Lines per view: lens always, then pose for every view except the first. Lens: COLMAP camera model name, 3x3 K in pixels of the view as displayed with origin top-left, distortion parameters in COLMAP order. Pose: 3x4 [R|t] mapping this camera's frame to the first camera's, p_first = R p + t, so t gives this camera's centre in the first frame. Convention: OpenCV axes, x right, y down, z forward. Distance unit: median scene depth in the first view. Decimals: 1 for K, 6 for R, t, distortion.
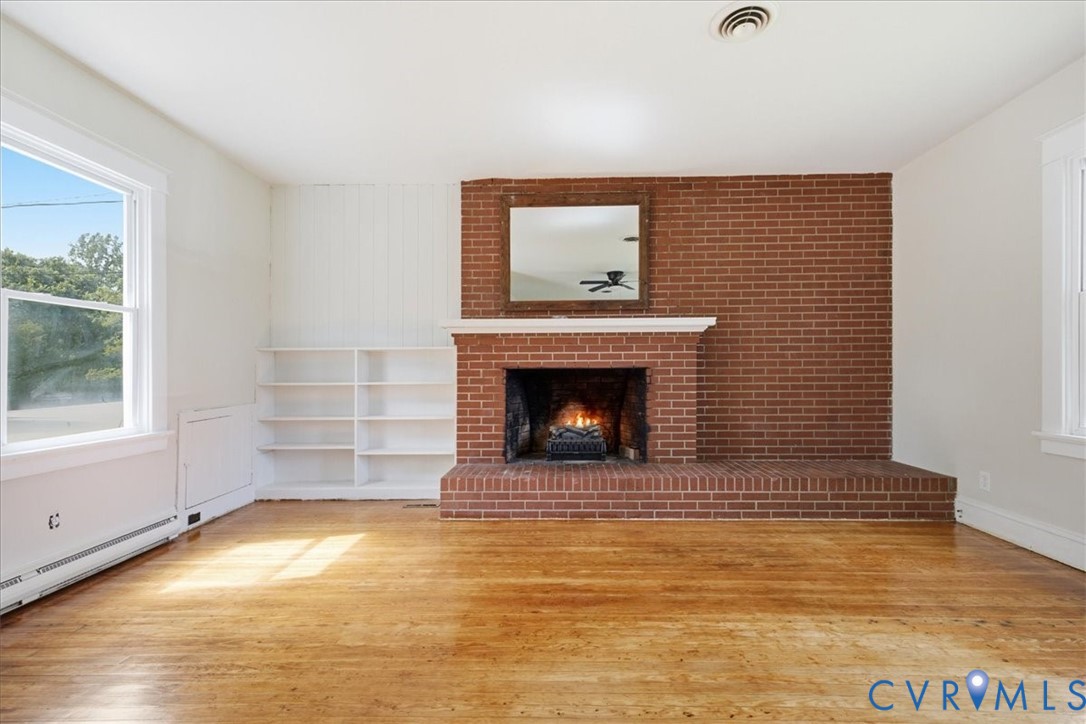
lens RADIAL K [[464.1, 0, 543.0], [0, 464.1, 362.0], [0, 0, 1]] dist [0.007964, 0.000086]
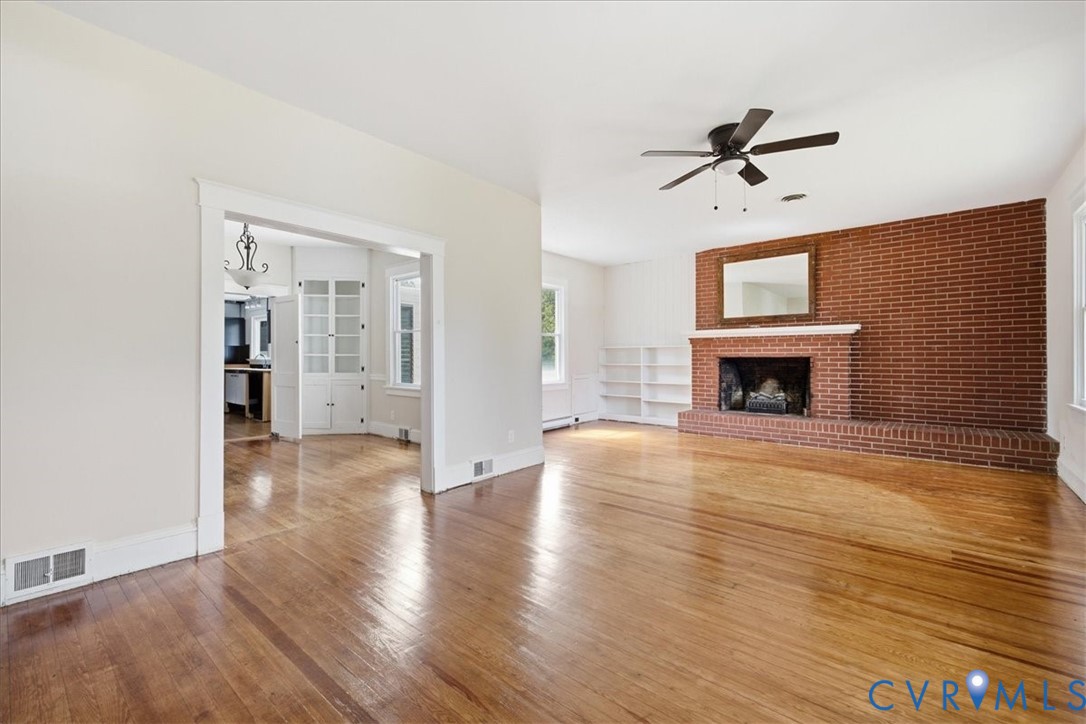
lens RADIAL K [[464.1, 0, 543.0], [0, 464.1, 362.0], [0, 0, 1]] dist [0.007964, 0.000086]
pose [[0.782039, 0.010231, -0.623145, 0.495388], [0.008497, 0.999597, 0.027074, -0.021361], [0.623172, -0.026468, 0.781637, -0.797388]]
